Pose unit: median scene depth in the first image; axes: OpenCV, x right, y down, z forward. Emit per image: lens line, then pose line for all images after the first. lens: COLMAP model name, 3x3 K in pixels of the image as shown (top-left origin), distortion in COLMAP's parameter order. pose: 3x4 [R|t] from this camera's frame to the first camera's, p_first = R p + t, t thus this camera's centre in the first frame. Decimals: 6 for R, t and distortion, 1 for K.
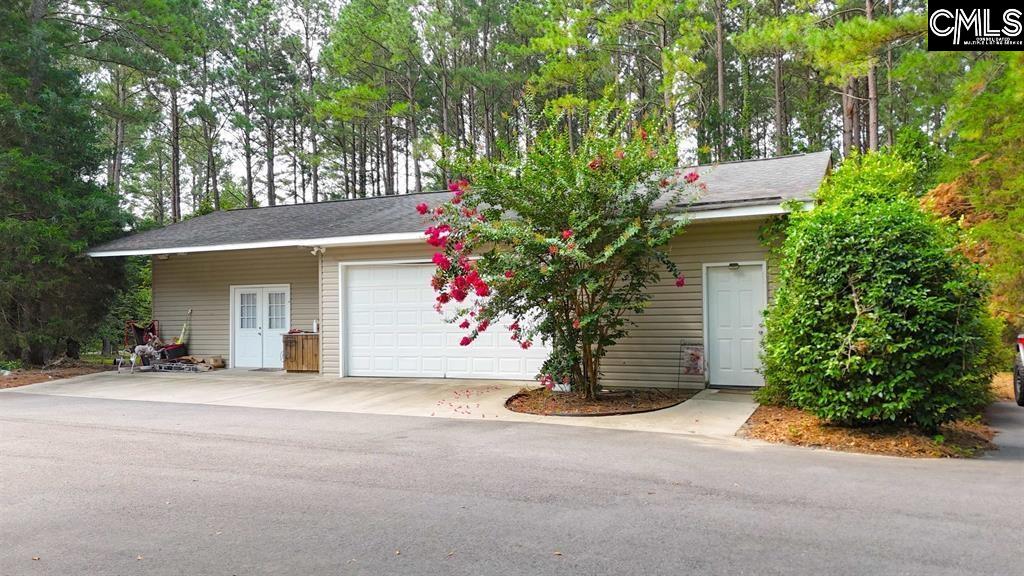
lens RADIAL K [[731.1, 0, 512.0], [0, 731.1, 288.0], [0, 0, 1]] dist [0.079242, -0.075251]
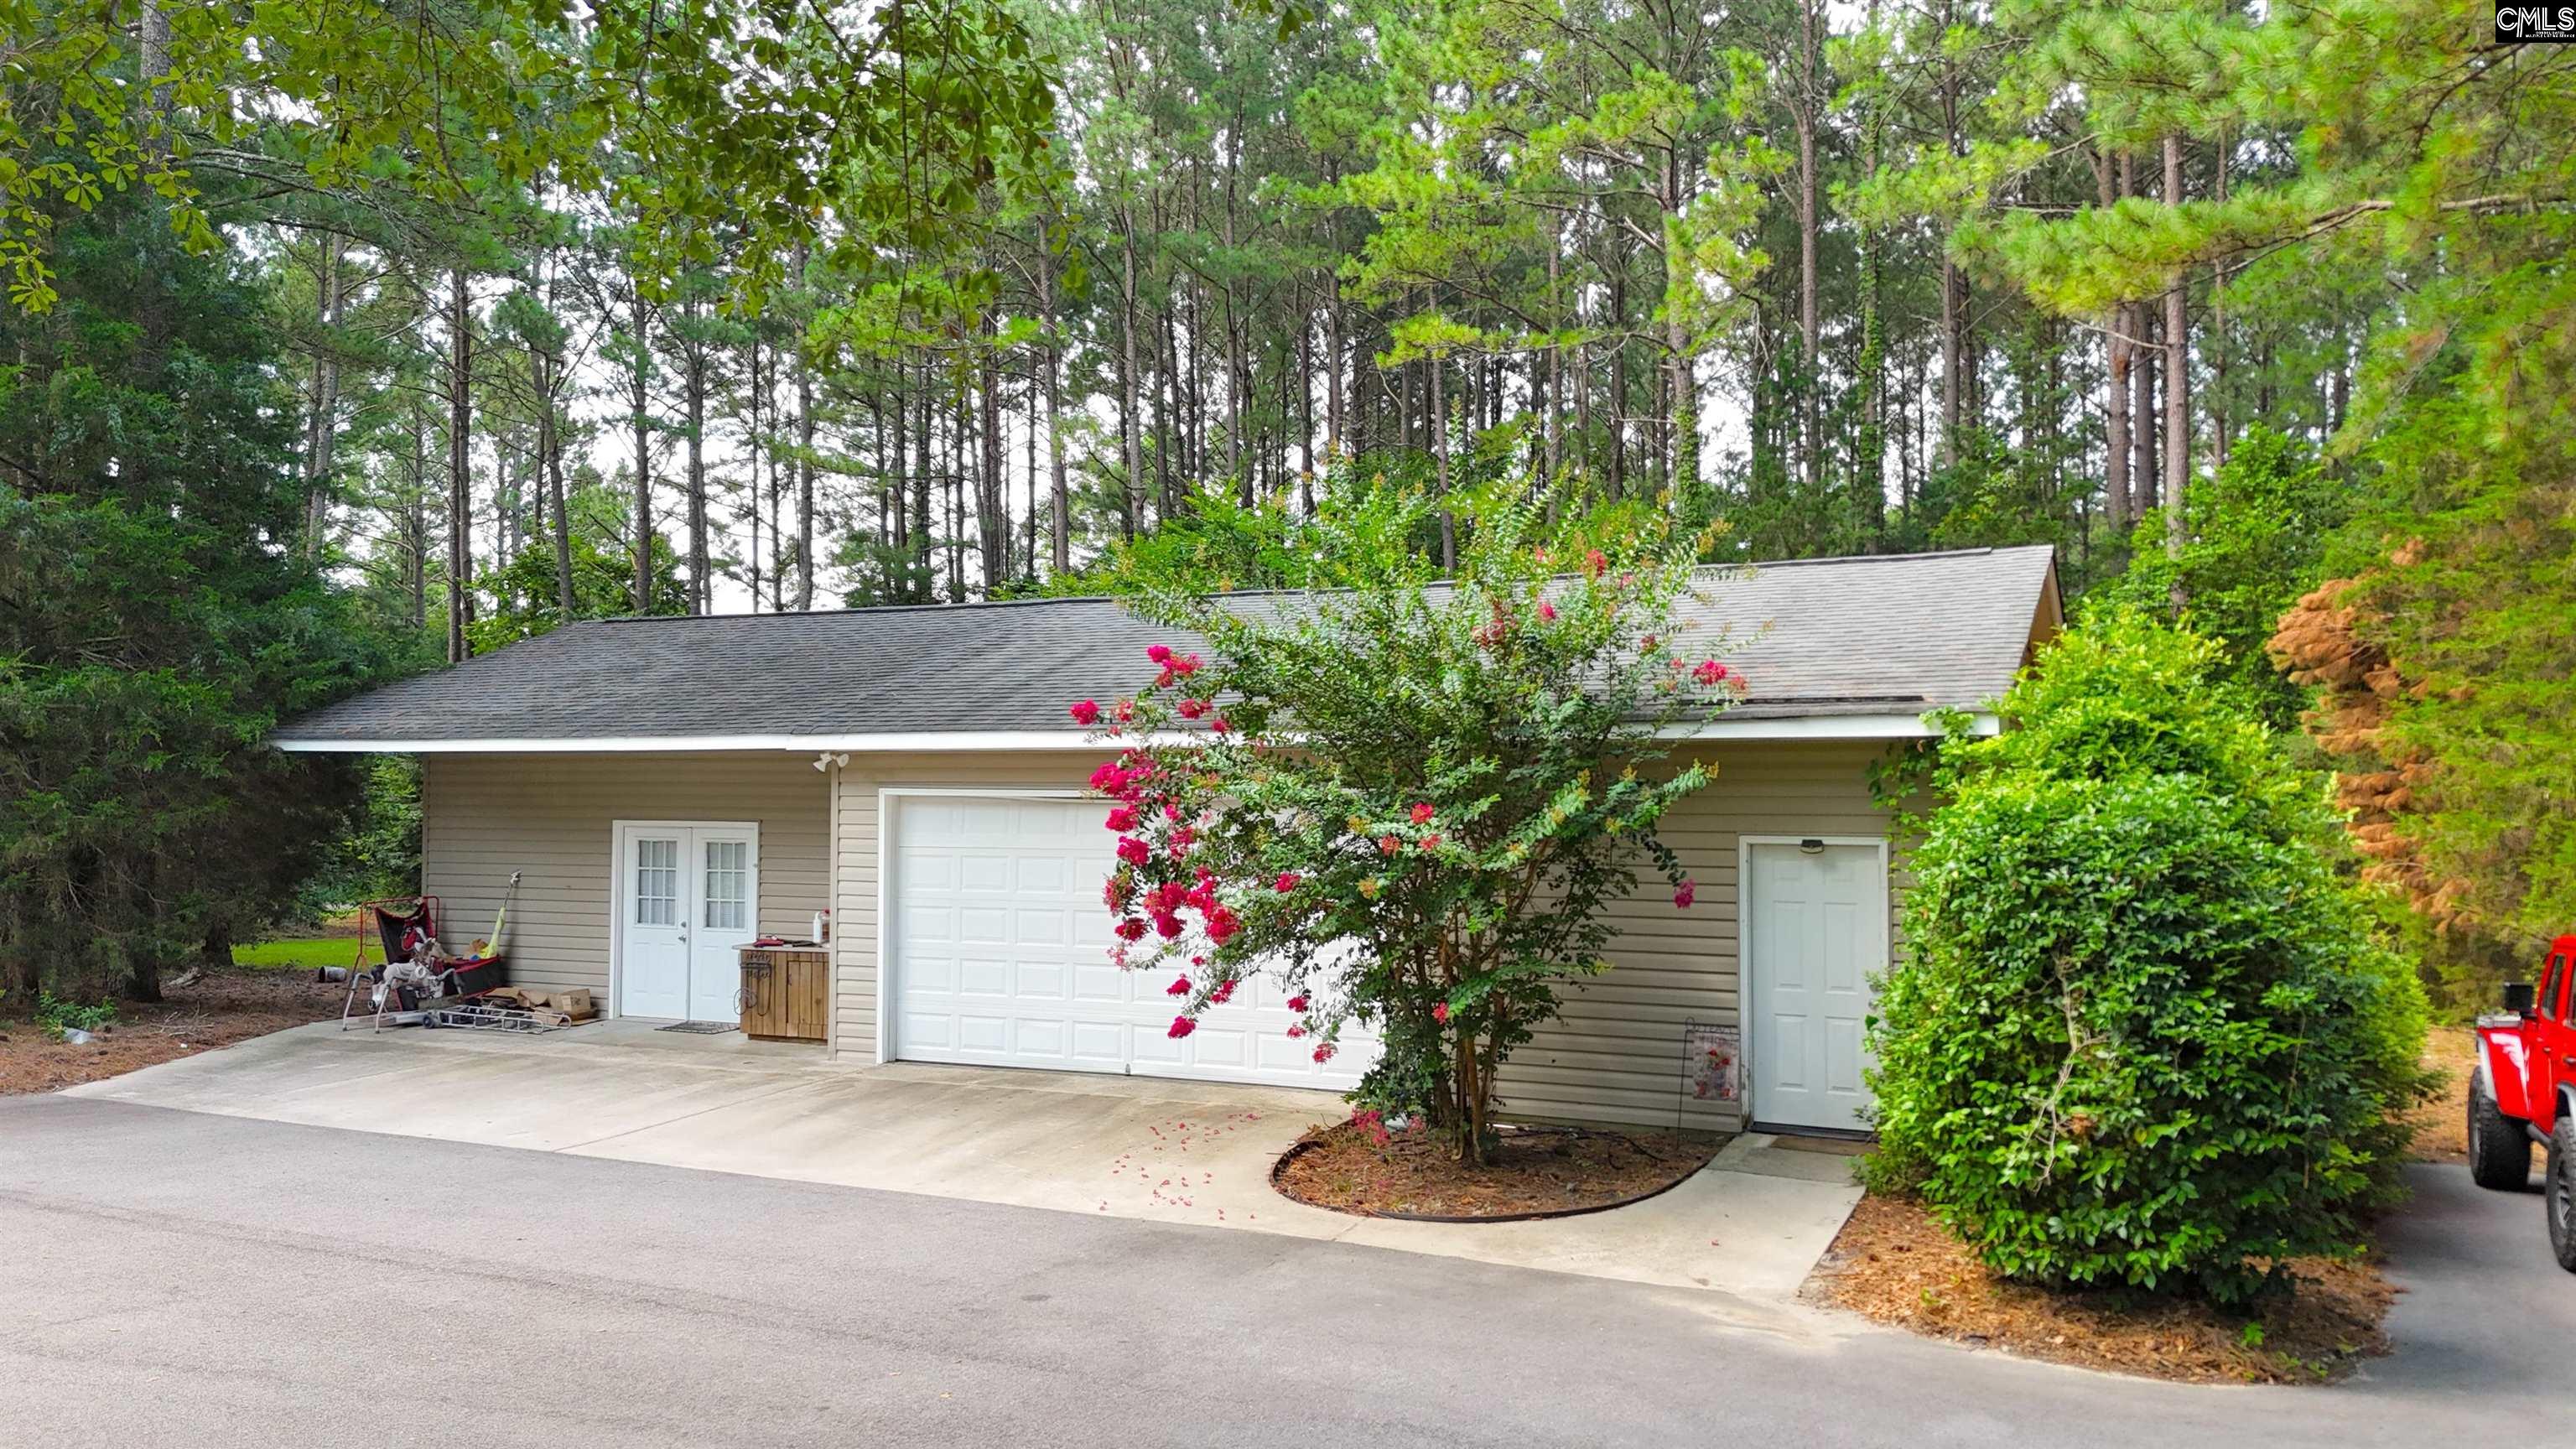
lens RADIAL K [[1839.2, 0, 1288.0], [0, 1839.2, 724.5], [0, 0, 1]] dist [0.079242, -0.075251]
pose [[0.999892, 0.014665, 0.000331, -0.003490], [-0.014665, 0.999892, 0.000104, -0.090271], [-0.000330, -0.000109, 1.000000, -0.067537]]
